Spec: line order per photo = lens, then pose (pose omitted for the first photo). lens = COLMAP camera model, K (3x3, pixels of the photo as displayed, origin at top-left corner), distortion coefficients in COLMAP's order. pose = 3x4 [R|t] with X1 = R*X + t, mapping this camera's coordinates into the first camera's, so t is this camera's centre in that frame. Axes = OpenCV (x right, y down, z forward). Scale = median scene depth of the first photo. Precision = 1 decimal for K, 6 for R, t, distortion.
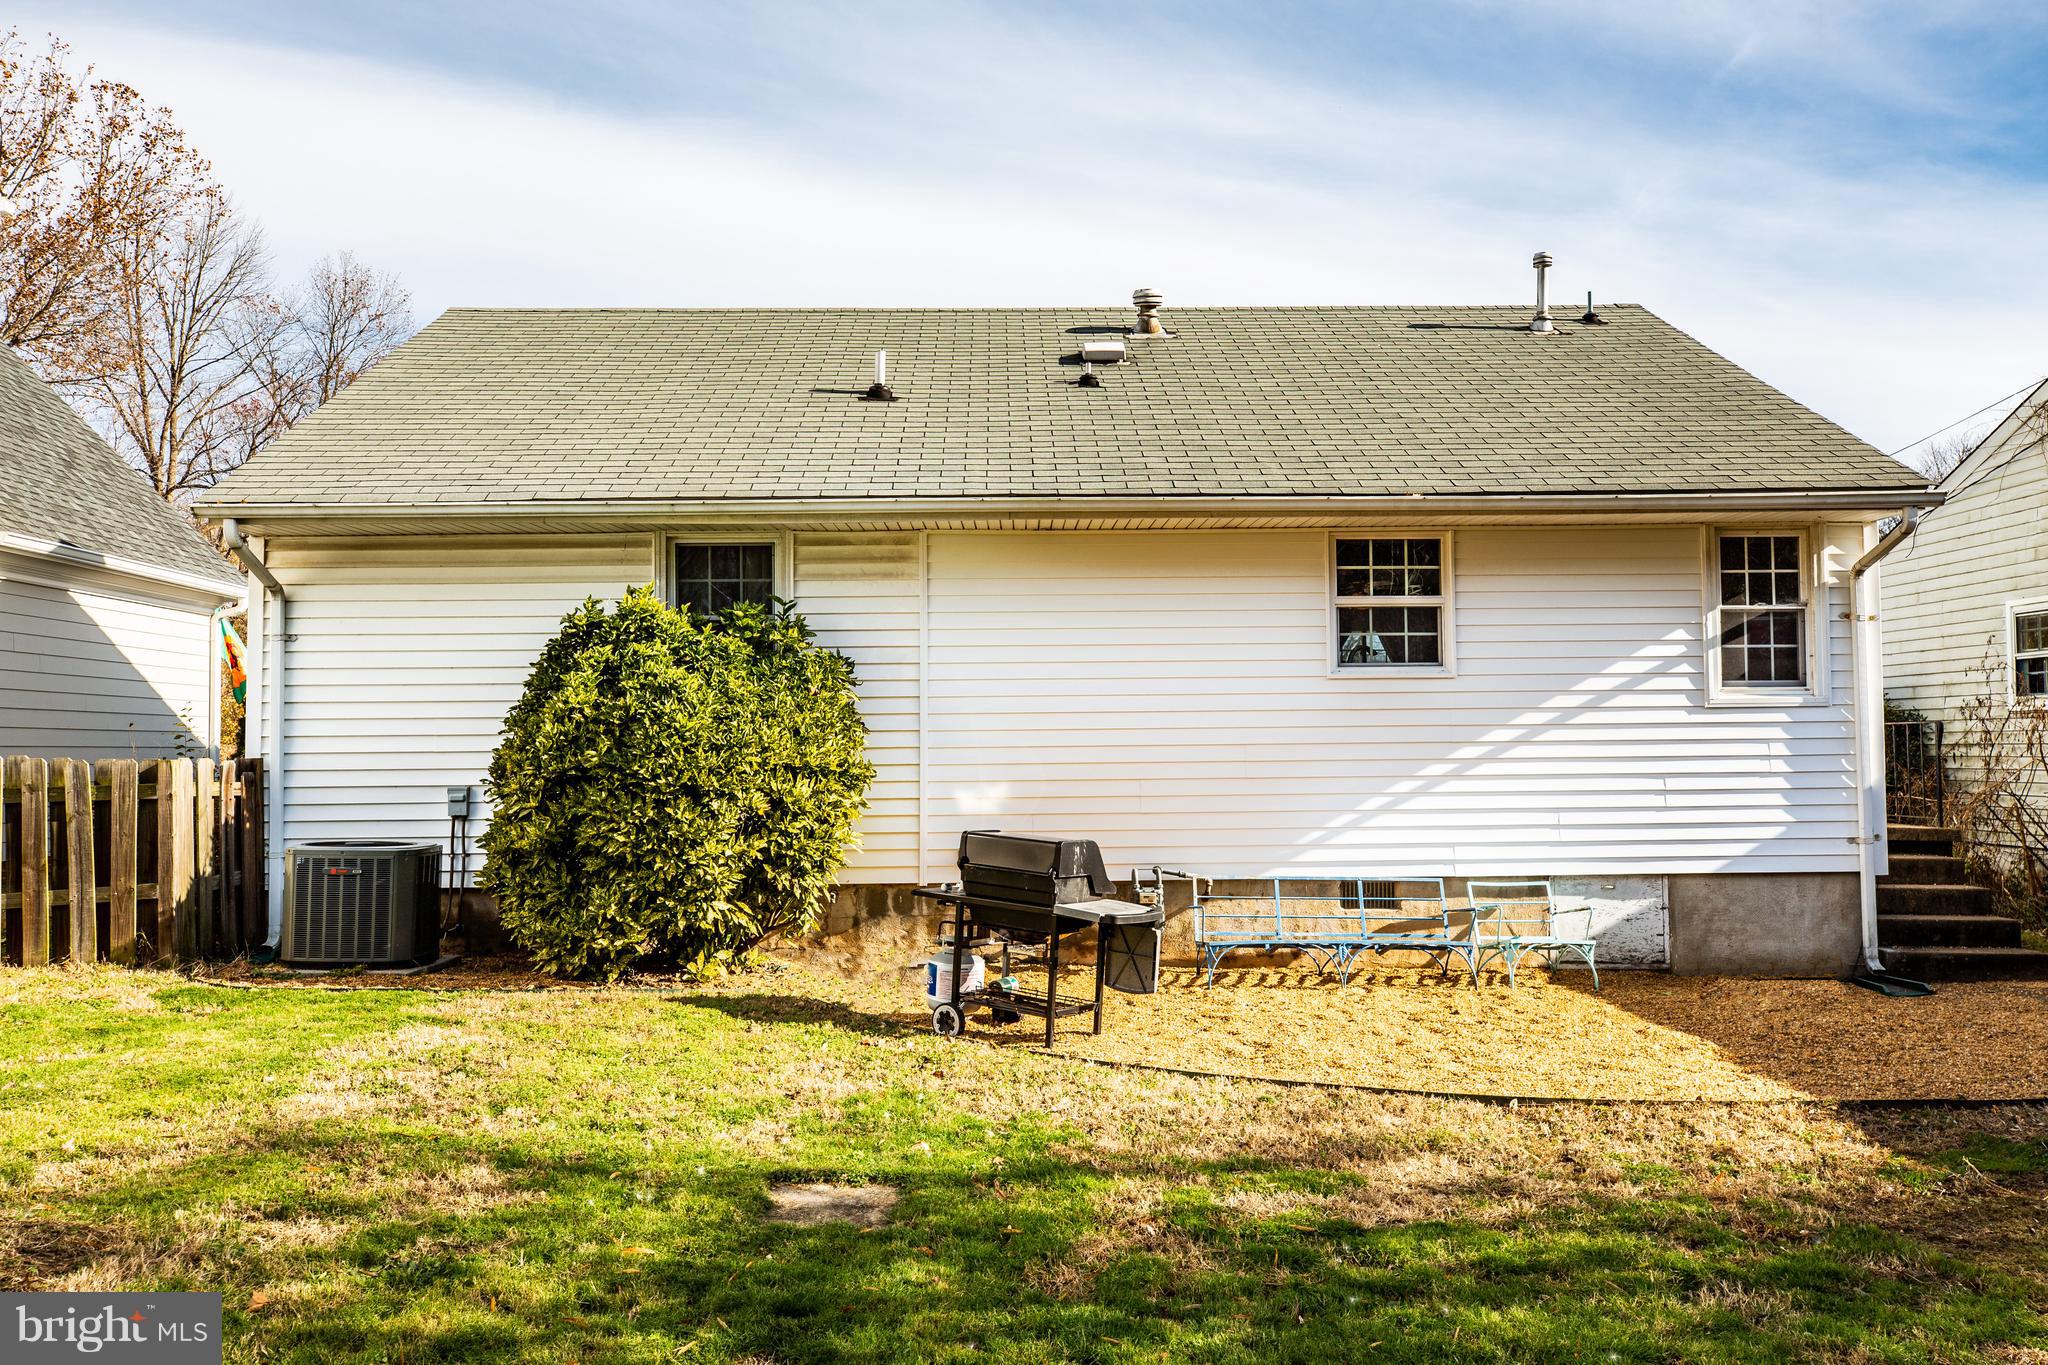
lens RADIAL K [[1571.6, 0, 1013.9], [0, 1571.6, 683.8], [0, 0, 1]] dist [0.029230, -0.023346]
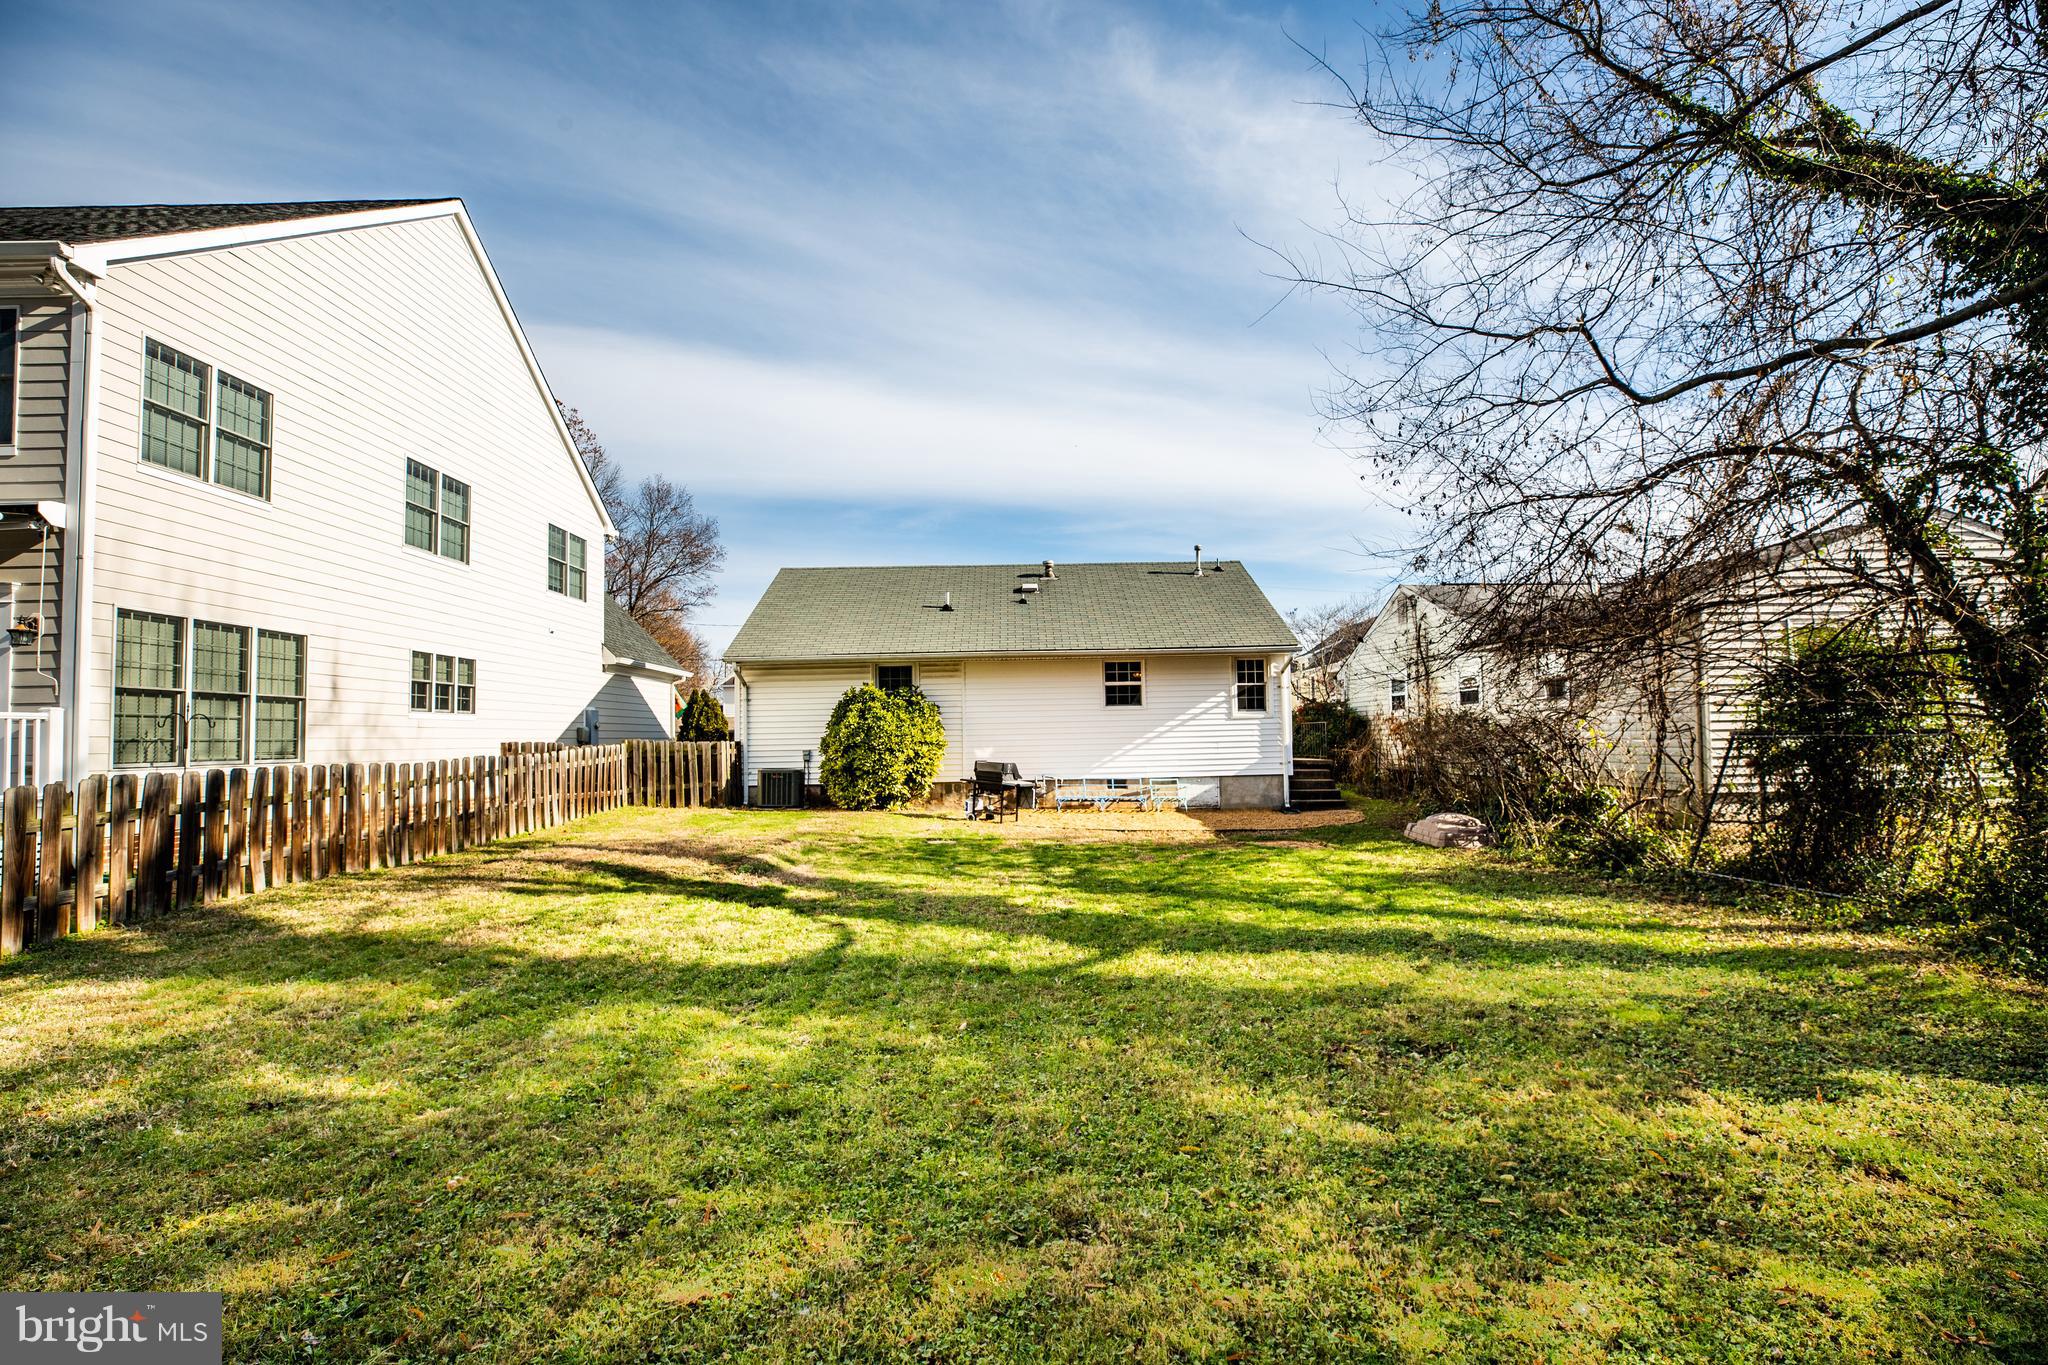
lens RADIAL K [[954.1, 0, 1040.1], [0, 954.1, 695.1], [0, 0, 1]] dist [-0.028472, 0.006815]
pose [[0.999754, -0.009165, 0.020180, 0.050604], [0.009144, 0.999958, 0.001142, -0.035716], [-0.020189, -0.000957, 0.999796, -0.792364]]
